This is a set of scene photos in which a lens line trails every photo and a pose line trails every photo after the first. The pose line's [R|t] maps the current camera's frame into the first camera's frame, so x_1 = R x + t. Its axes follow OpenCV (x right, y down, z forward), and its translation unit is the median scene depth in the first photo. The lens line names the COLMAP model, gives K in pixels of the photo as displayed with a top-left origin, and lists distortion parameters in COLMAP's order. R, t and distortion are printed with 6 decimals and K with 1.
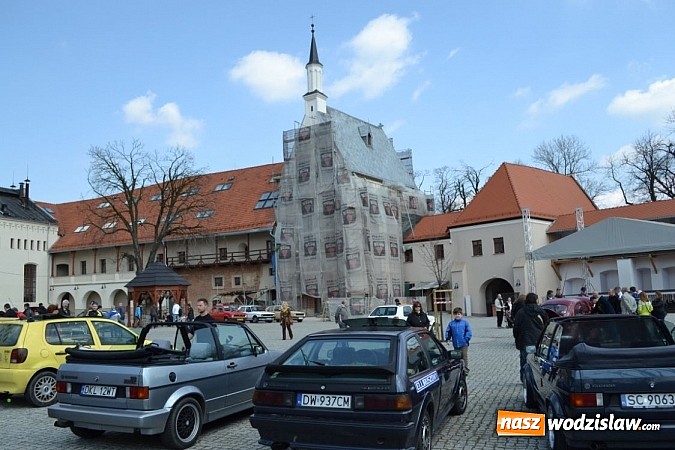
lens RADIAL K [[536.3, 0, 337.4], [0, 536.3, 224.9], [0, 0, 1]] dist [-0.088345, 0.013729]
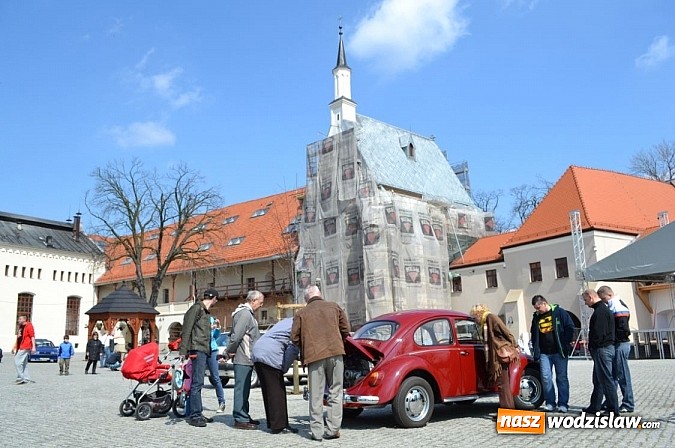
lens RADIAL K [[536.3, 0, 337.3], [0, 536.3, 224.2], [0, 0, 1]] dist [-0.088345, 0.013729]
pose [[0.976017, -0.030245, -0.215584, 0.140094], [0.012744, 0.996541, -0.082115, 0.031670], [0.217322, 0.077398, 0.973027, 0.158424]]
